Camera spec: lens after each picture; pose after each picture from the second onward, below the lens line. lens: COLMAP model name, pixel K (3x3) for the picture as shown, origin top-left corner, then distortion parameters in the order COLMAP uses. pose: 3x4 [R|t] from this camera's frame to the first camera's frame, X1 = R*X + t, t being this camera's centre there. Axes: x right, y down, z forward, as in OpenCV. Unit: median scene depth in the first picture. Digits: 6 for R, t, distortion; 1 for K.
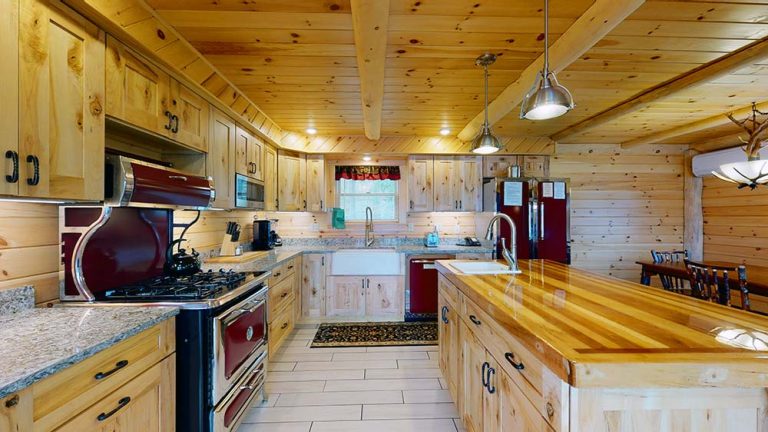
lens RADIAL K [[284.6, 0, 384.9], [0, 284.6, 215.7], [0, 0, 1]] dist [0.001865, 0.000032]
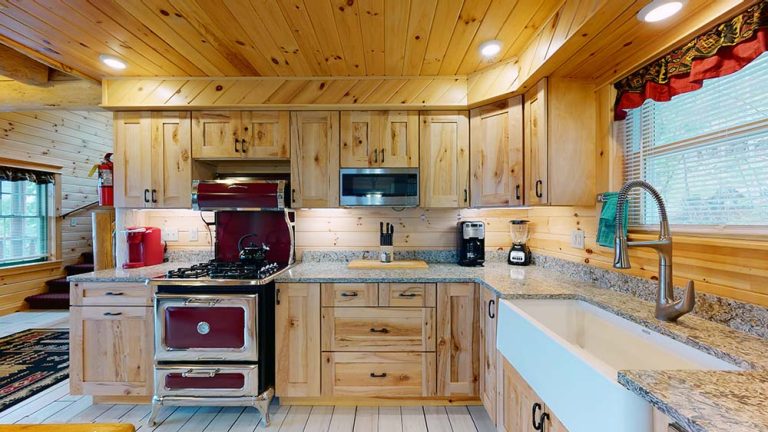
lens RADIAL K [[284.6, 0, 382.4], [0, 284.6, 218.2], [0, 0, 1]] dist [0.001865, 0.000032]
pose [[-0.039192, -0.003615, -0.999225, 0.503493], [0.003964, 0.999985, -0.003773, 0.017368], [0.999224, -0.004109, -0.039177, 1.569040]]
